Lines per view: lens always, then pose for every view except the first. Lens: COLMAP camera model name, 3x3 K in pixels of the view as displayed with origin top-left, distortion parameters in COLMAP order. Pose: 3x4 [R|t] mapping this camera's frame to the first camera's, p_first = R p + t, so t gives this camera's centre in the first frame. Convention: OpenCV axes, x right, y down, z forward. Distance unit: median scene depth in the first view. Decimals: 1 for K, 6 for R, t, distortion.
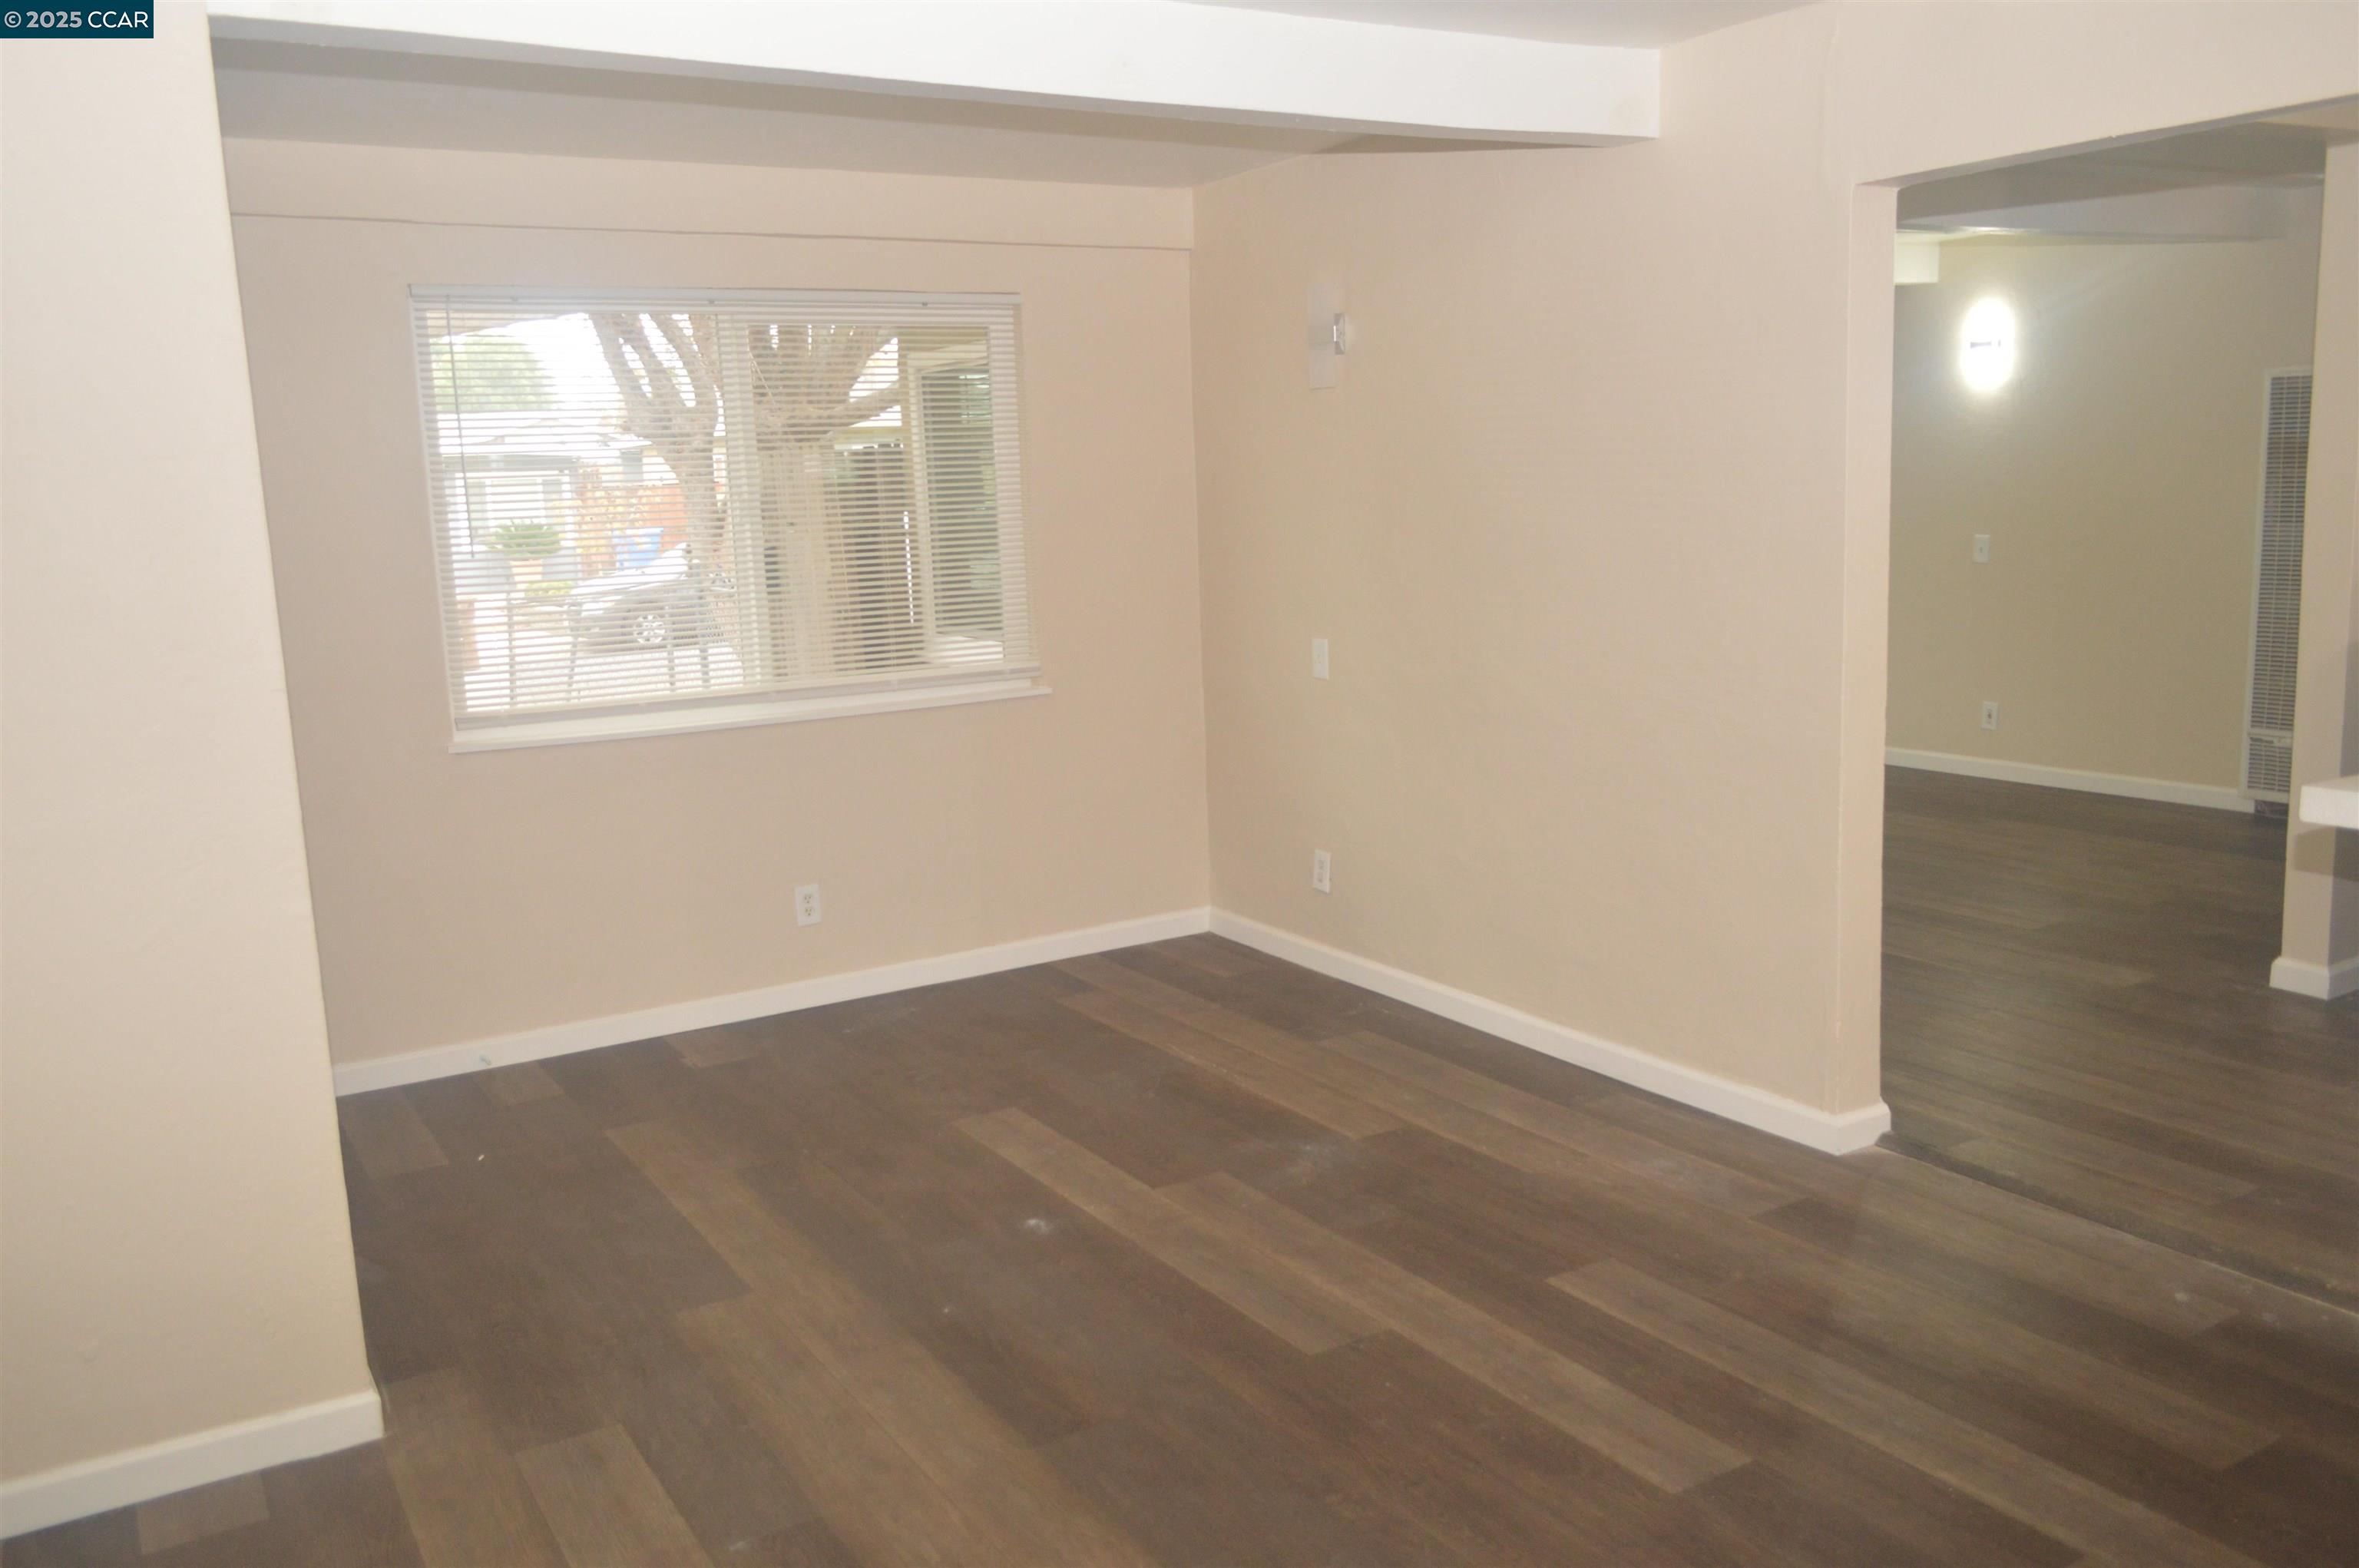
lens RADIAL K [[1868.3, 0, 1178.1], [0, 1868.3, 778.6], [0, 0, 1]] dist [-0.007316, -0.003008]
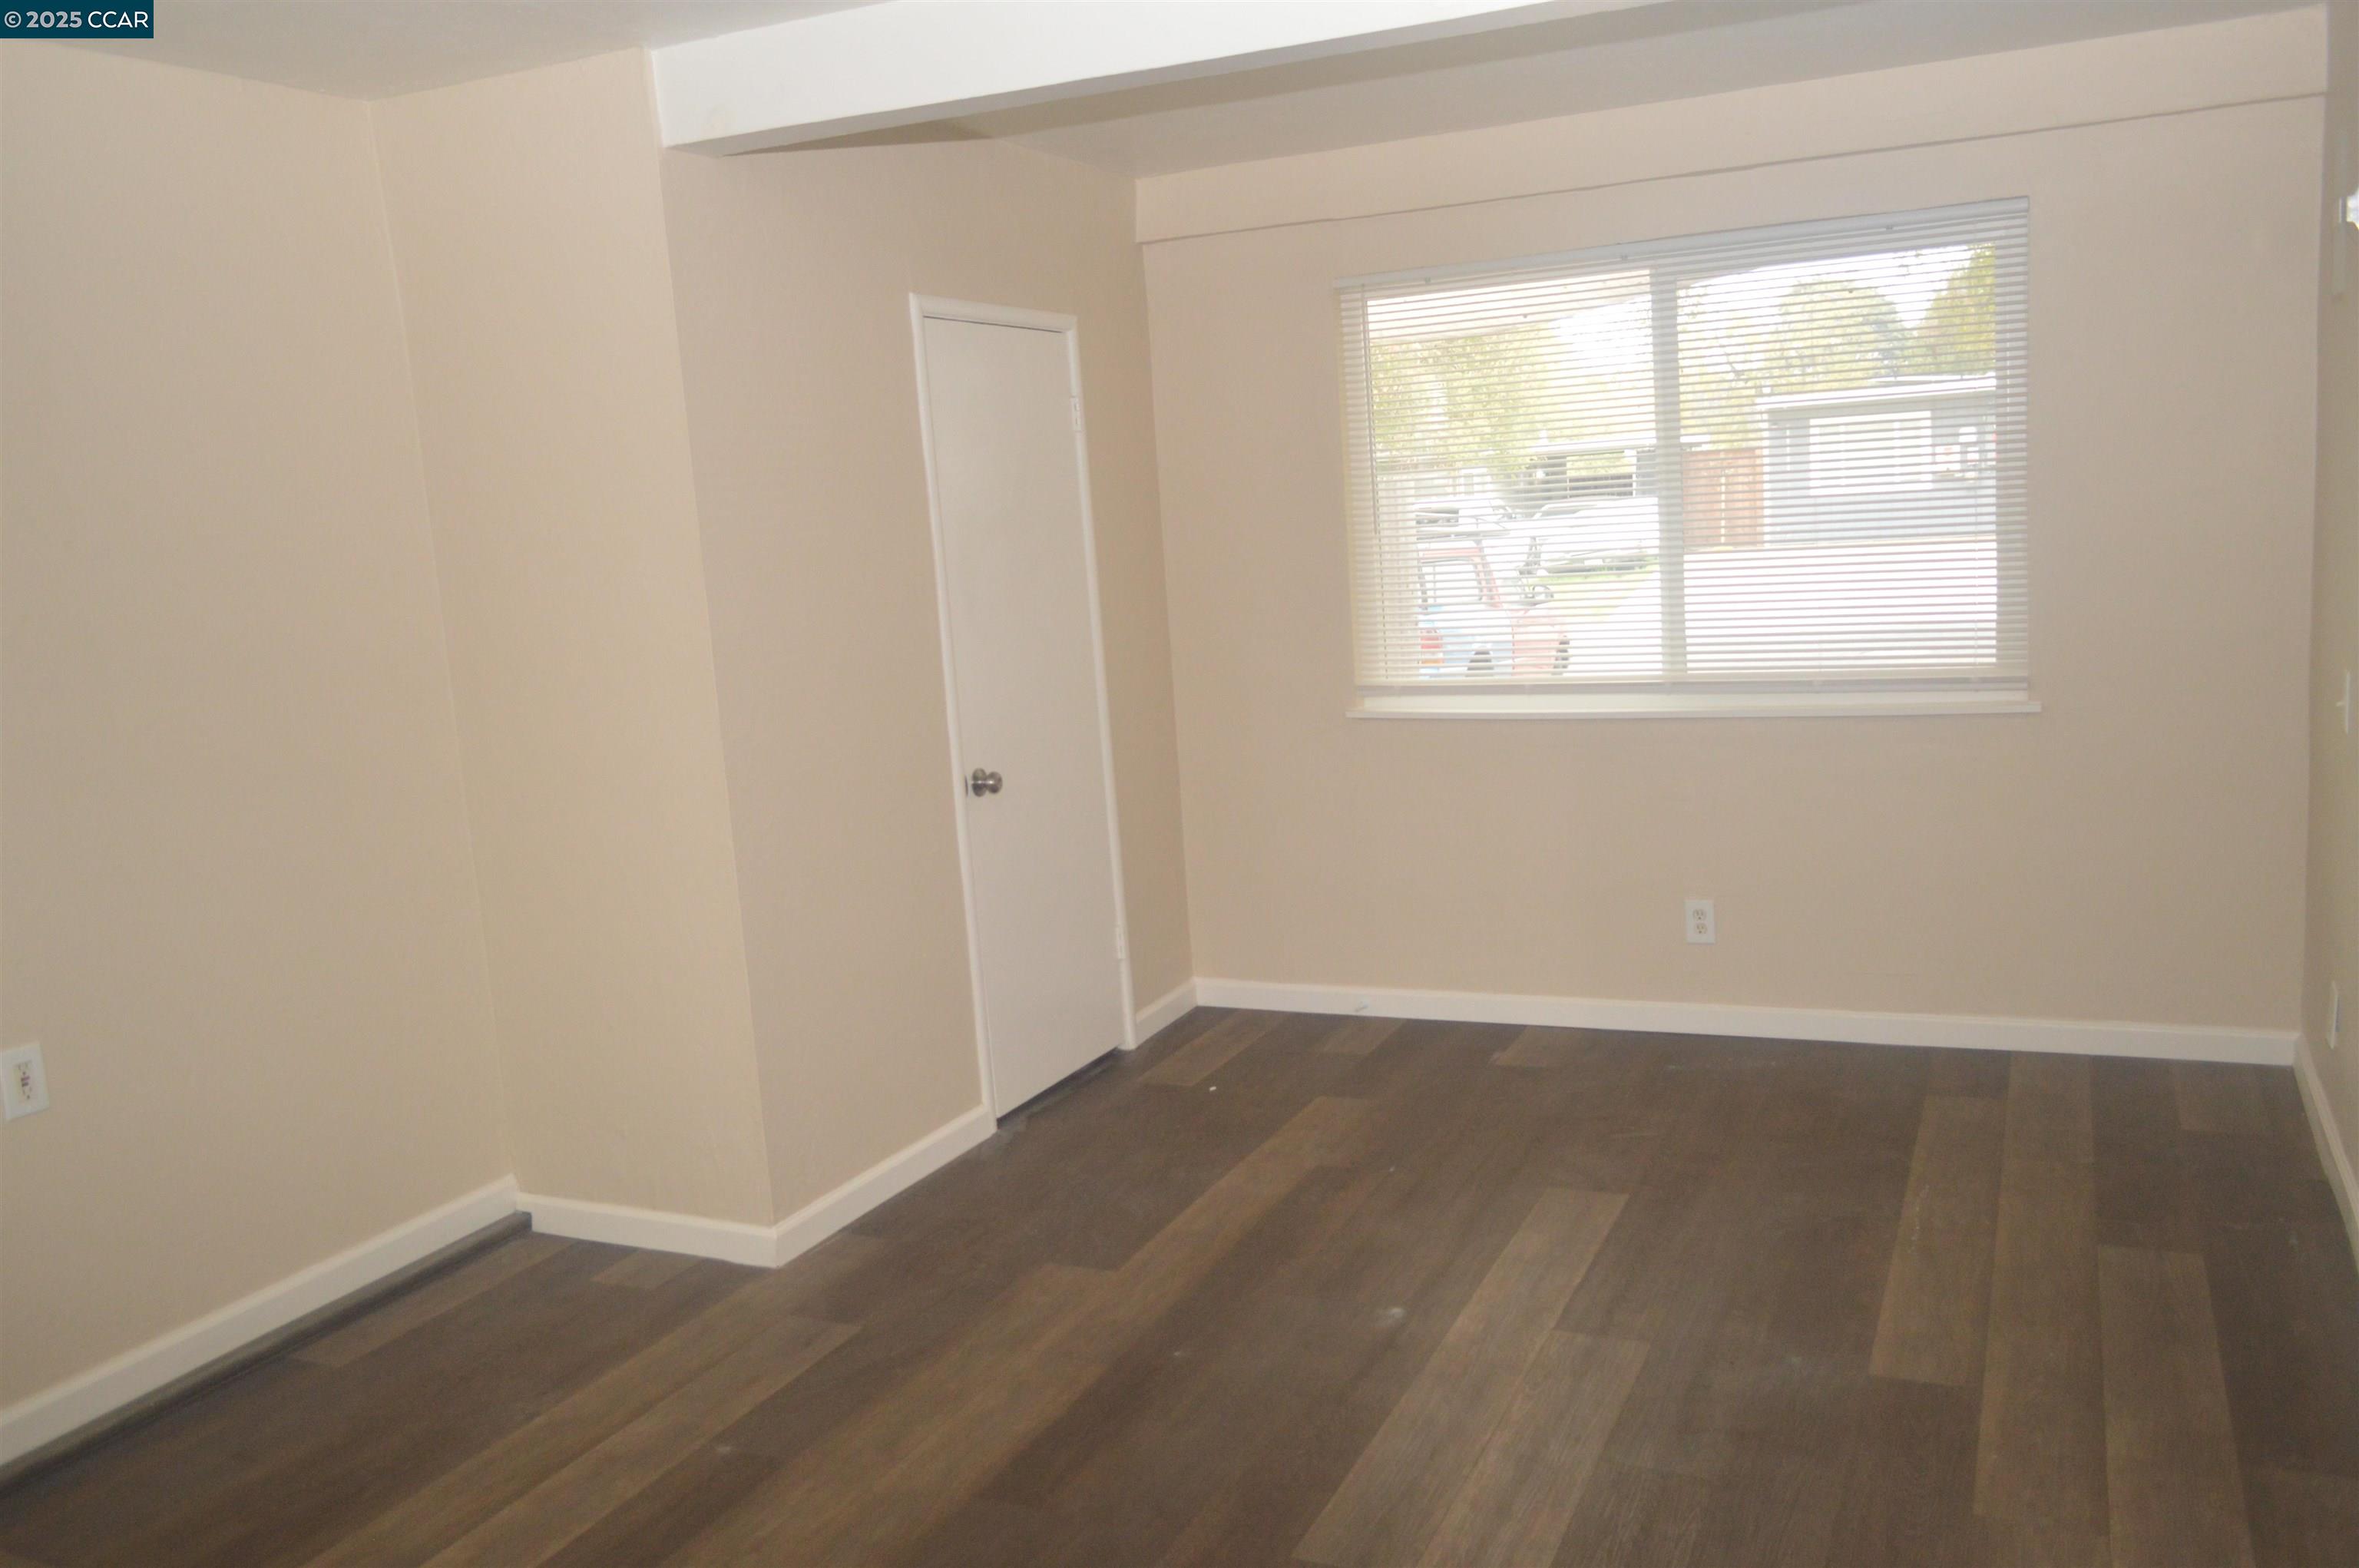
lens RADIAL K [[1889.3, 0, 1177.2], [0, 1889.3, 754.6], [0, 0, 1]] dist [-0.001392, 0.005851]
pose [[0.553092, 0.111593, -0.825613, 0.487892], [-0.086563, 0.993322, 0.076272, -0.071979], [0.828611, 0.029282, 0.559059, 0.339612]]
